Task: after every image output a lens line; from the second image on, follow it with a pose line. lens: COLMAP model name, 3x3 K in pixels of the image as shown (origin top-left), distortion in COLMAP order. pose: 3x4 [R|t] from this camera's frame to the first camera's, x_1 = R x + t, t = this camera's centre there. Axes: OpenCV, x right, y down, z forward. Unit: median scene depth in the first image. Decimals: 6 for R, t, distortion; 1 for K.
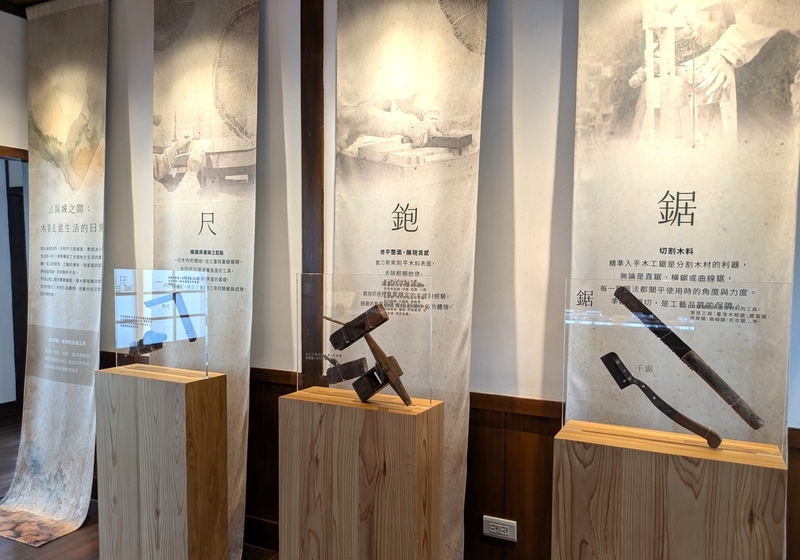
lens RADIAL K [[599.3, 0, 405.3], [0, 599.3, 305.3], [0, 0, 1]] dist [0.034183, -0.009406]
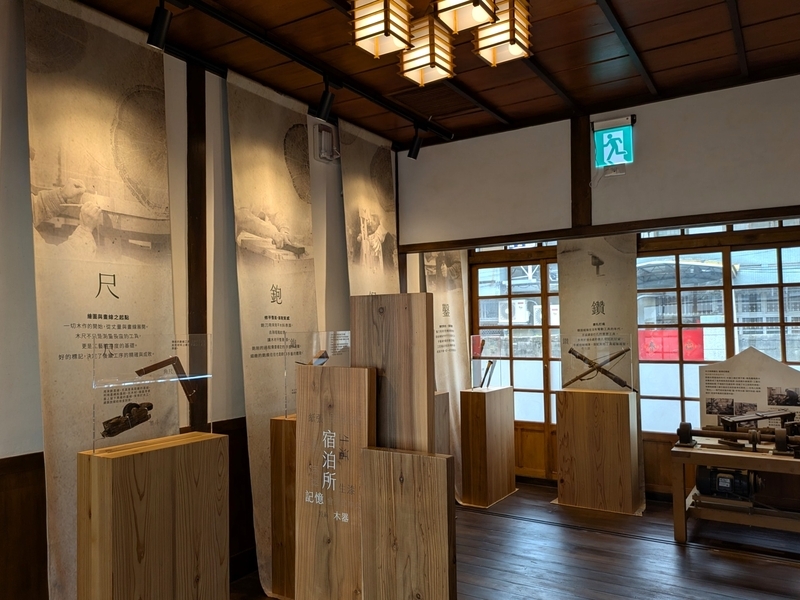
lens RADIAL K [[617.6, 0, 401.0], [0, 617.6, 301.6], [0, 0, 1]] dist [0.037801, -0.002910]
pose [[0.093534, 0.030787, 0.995140, -1.261697], [0.084524, 0.995668, -0.038747, -0.037732], [-0.992022, 0.087738, 0.090527, 0.480216]]
